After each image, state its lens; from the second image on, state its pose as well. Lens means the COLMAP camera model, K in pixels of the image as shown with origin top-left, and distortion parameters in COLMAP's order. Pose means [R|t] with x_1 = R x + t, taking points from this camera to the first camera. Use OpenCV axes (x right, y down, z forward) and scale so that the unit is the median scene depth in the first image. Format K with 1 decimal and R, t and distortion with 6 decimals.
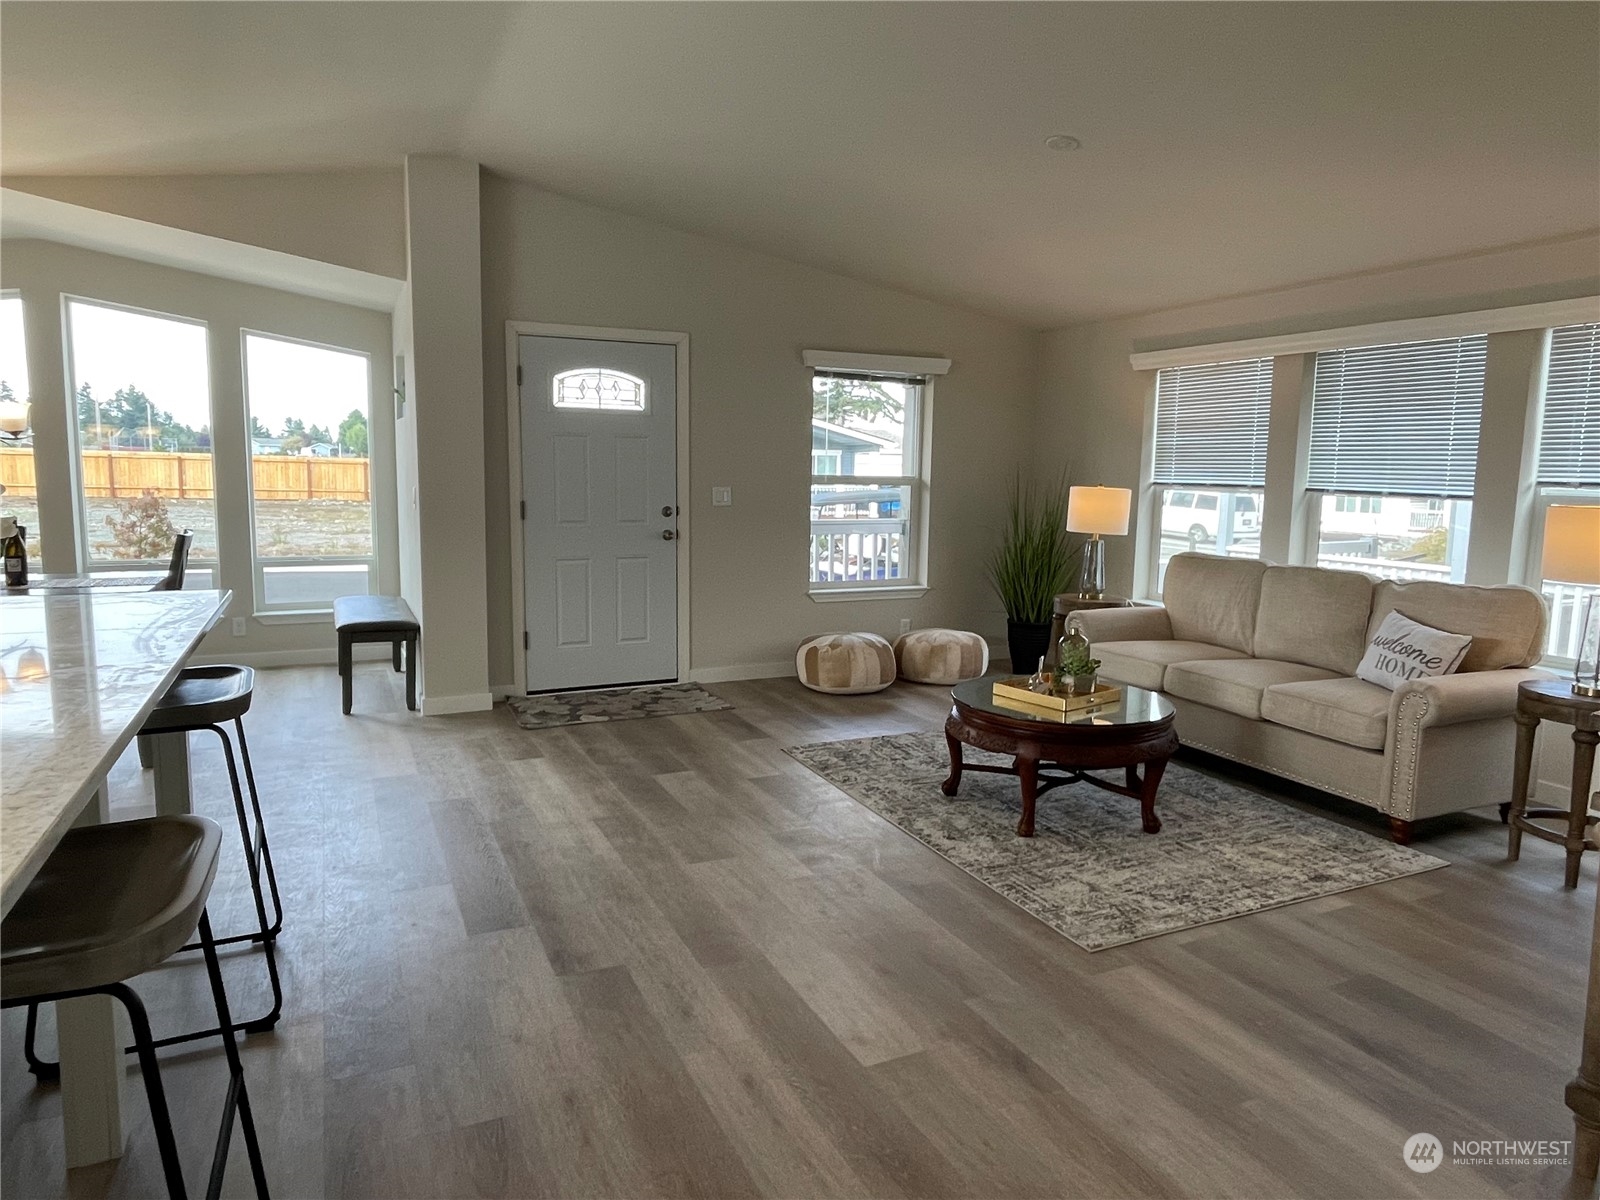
lens RADIAL K [[982.1, 0, 780.0], [0, 982.1, 591.0], [0, 0, 1]] dist [-0.002030, -0.002440]
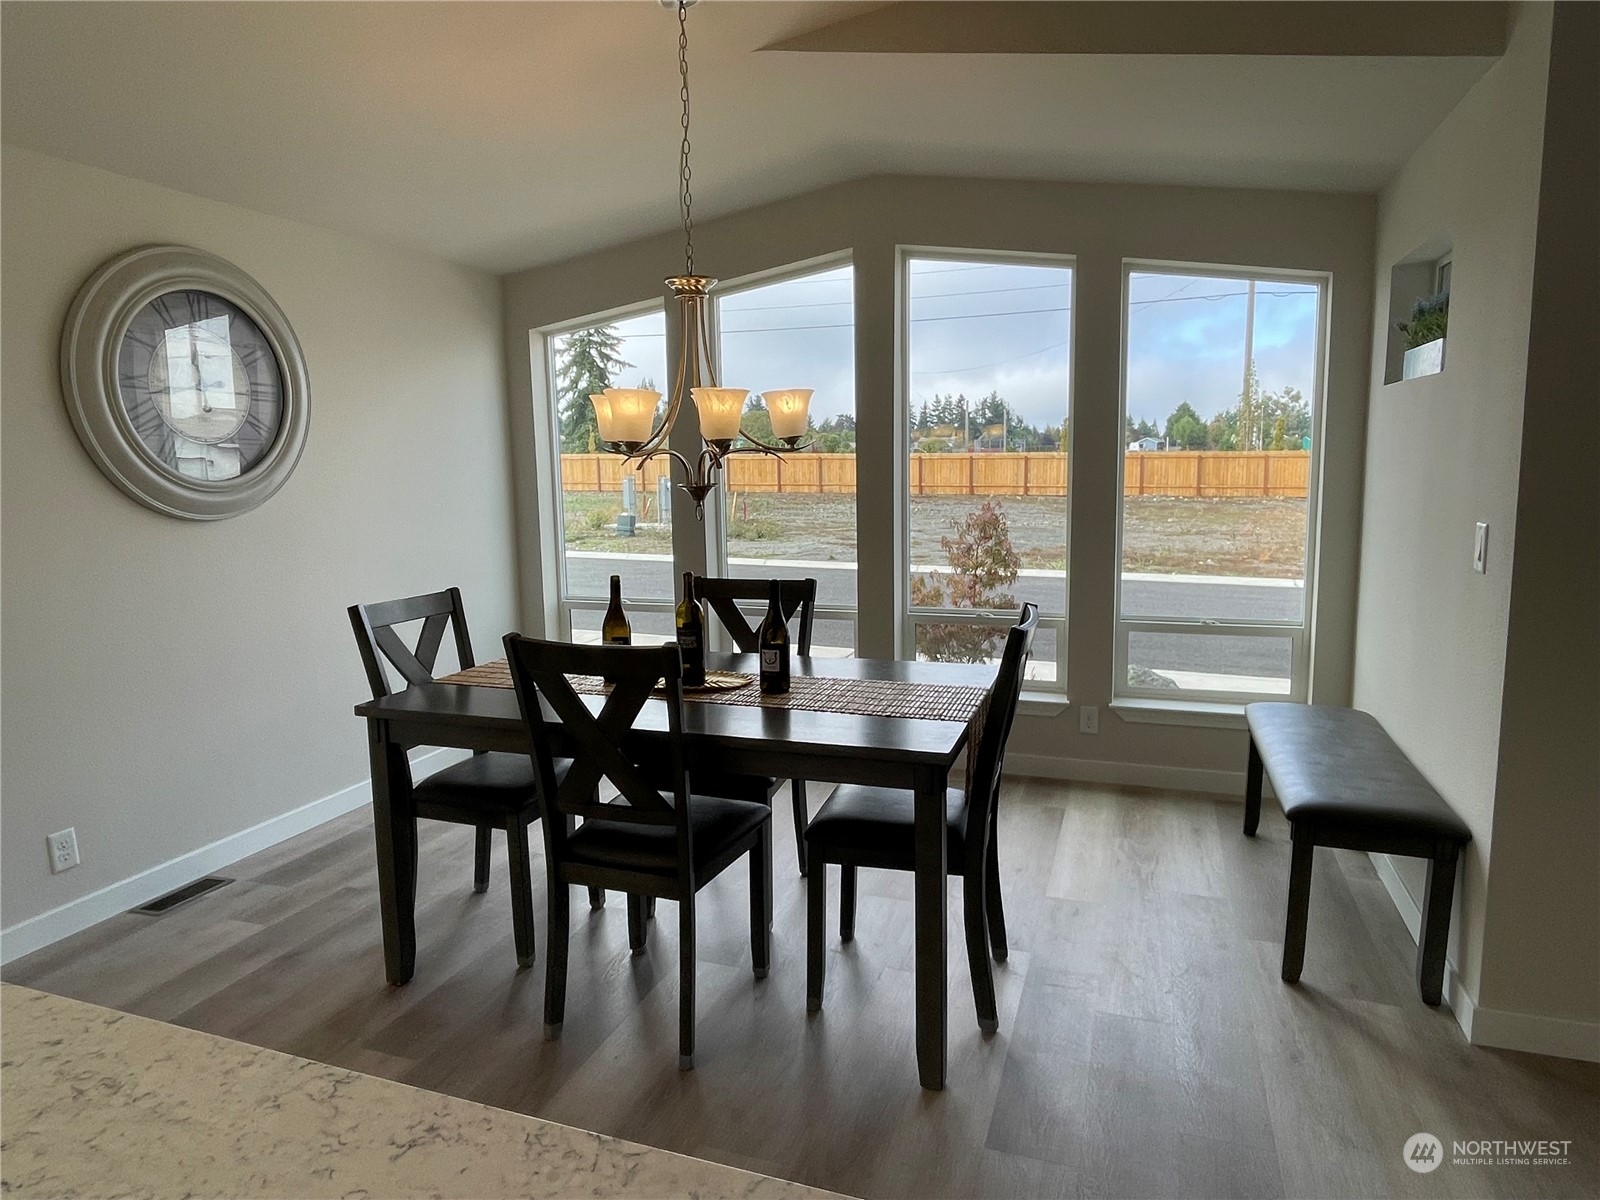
lens RADIAL K [[982.1, 0, 780.0], [0, 982.1, 591.0], [0, 0, 1]] dist [-0.002030, -0.002440]
pose [[0.704135, 0.063220, -0.707246, -0.058464], [-0.057826, 0.997826, 0.031623, -0.014608], [0.707707, 0.018630, 0.706260, 0.095589]]
